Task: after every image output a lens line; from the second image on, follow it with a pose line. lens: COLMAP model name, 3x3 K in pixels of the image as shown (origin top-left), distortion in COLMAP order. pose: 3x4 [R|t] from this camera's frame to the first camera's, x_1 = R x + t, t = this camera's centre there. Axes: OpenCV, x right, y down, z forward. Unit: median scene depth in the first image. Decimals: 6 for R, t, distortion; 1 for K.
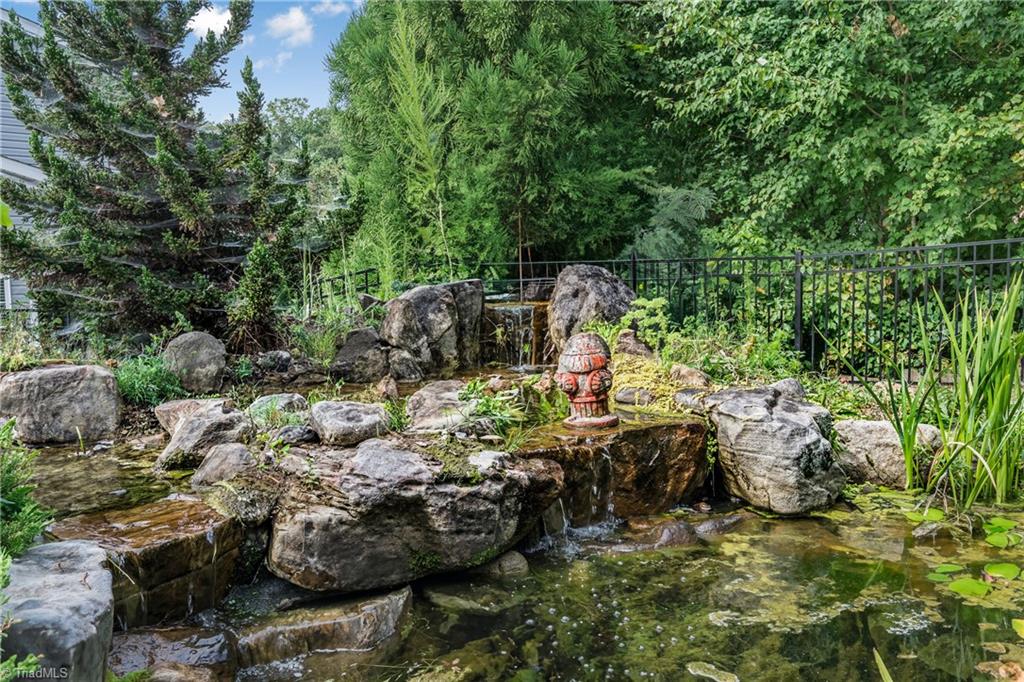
lens RADIAL K [[813.9, 0, 510.5], [0, 813.9, 334.5], [0, 0, 1]] dist [0.024636, 0.000388]
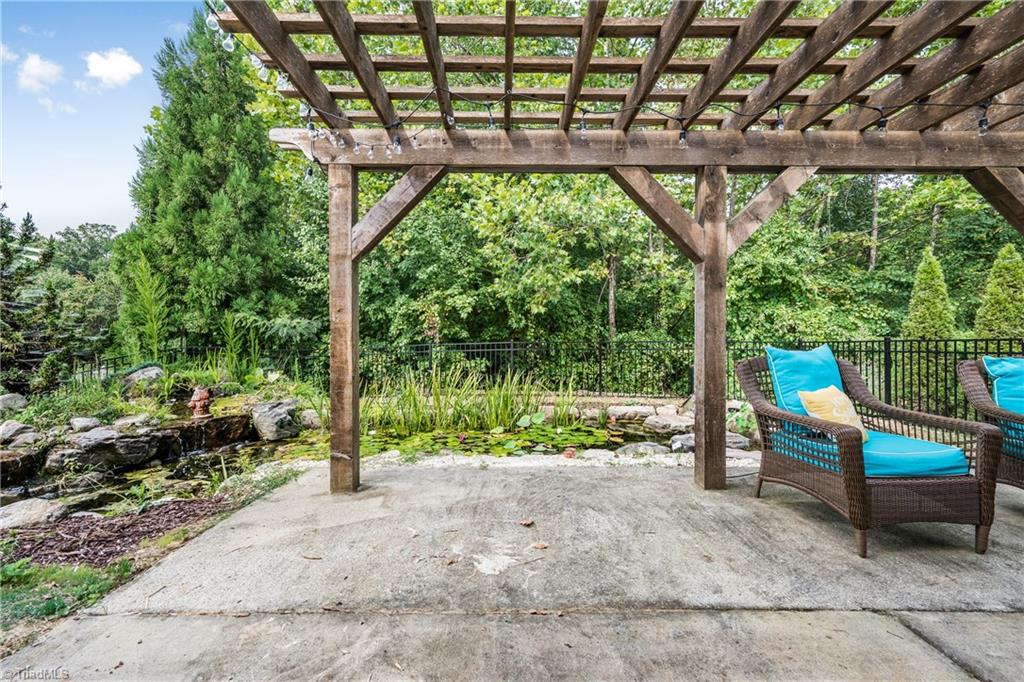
lens RADIAL K [[424.7, 0, 516.0], [0, 424.7, 336.0], [0, 0, 1]] dist [0.000961, 0.001426]
pose [[0.869439, 0.013638, 0.493852, 0.167177], [0.030555, 0.996221, -0.081303, -0.014071], [-0.493095, 0.085777, 0.865737, -0.487814]]
